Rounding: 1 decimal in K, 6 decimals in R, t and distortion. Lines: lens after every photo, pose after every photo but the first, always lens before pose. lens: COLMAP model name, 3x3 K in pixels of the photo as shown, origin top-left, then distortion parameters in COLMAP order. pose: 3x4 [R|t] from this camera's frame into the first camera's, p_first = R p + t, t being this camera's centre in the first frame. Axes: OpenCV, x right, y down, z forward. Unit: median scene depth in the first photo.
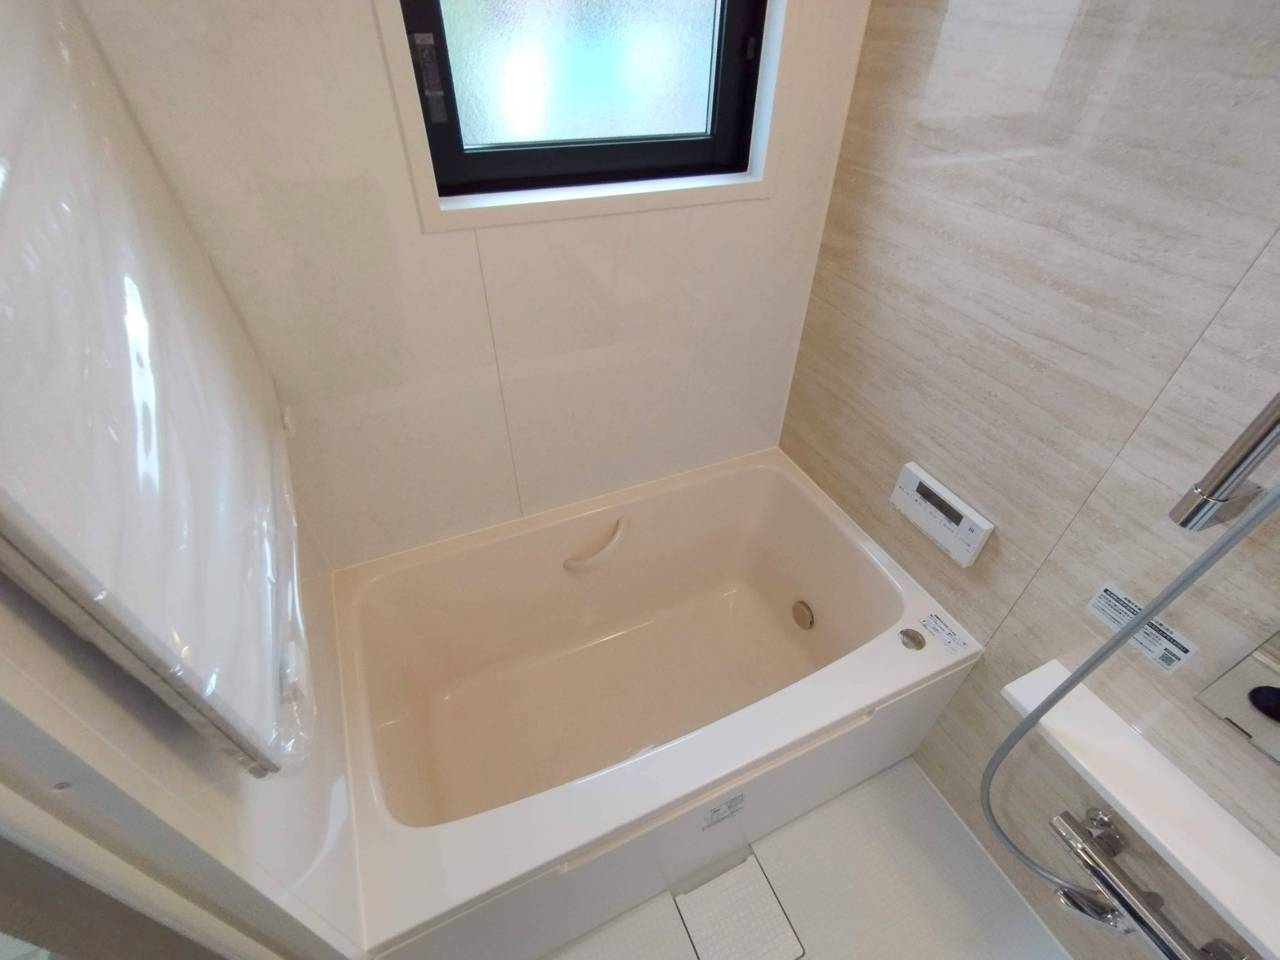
lens RADIAL K [[596.8, 0, 658.2], [0, 596.8, 498.5], [0, 0, 1]] dist [-0.002611, 0.005686]
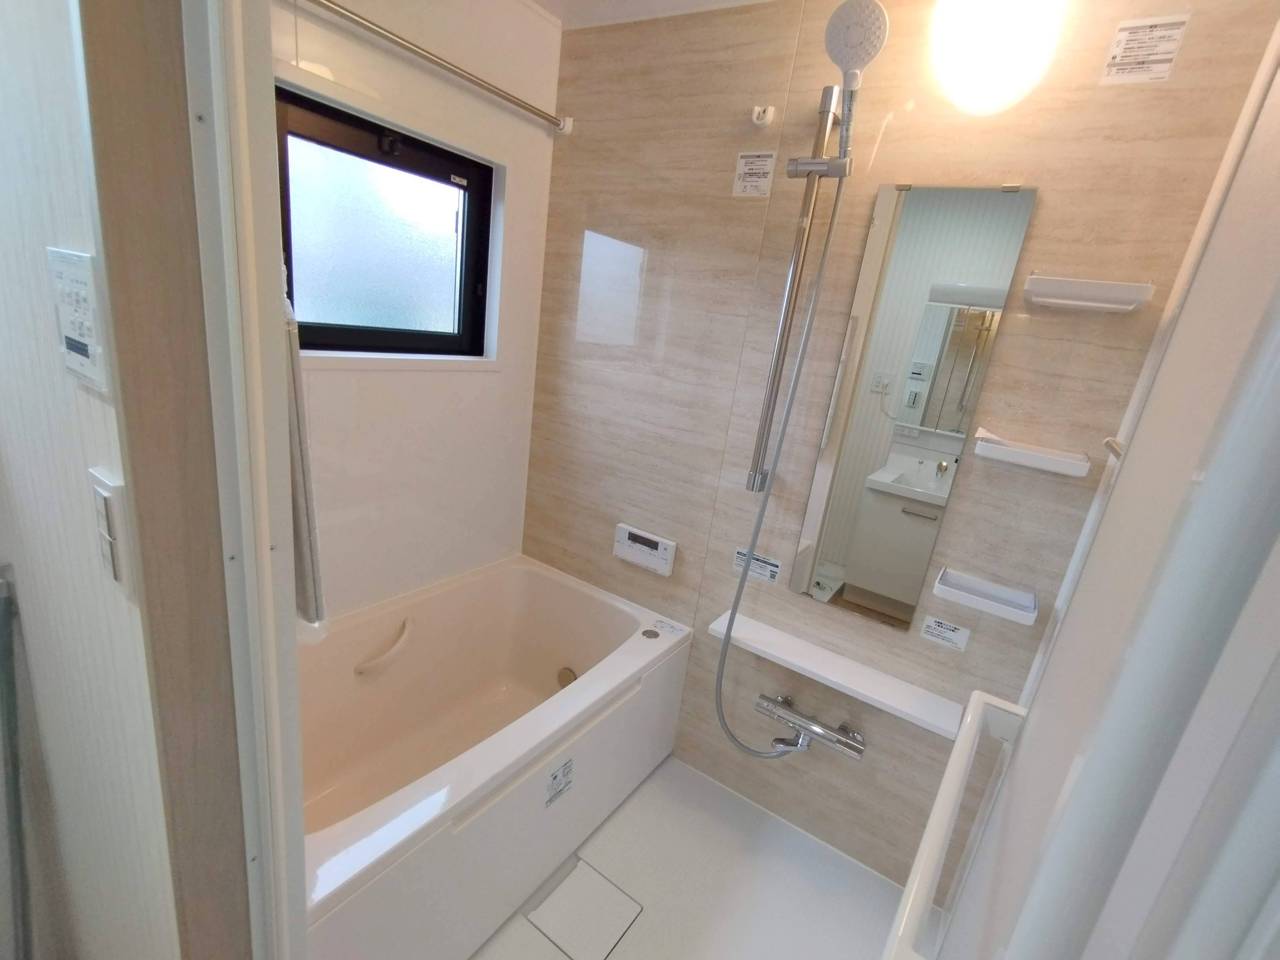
lens RADIAL K [[591.5, 0, 659.2], [0, 591.5, 496.9], [0, 0, 1]] dist [-0.001851, 0.006724]
pose [[0.846858, -0.073371, 0.526734, -0.322271], [0.262912, 0.918701, -0.294729, 0.390048], [-0.462287, 0.388078, 0.797299, -0.324075]]
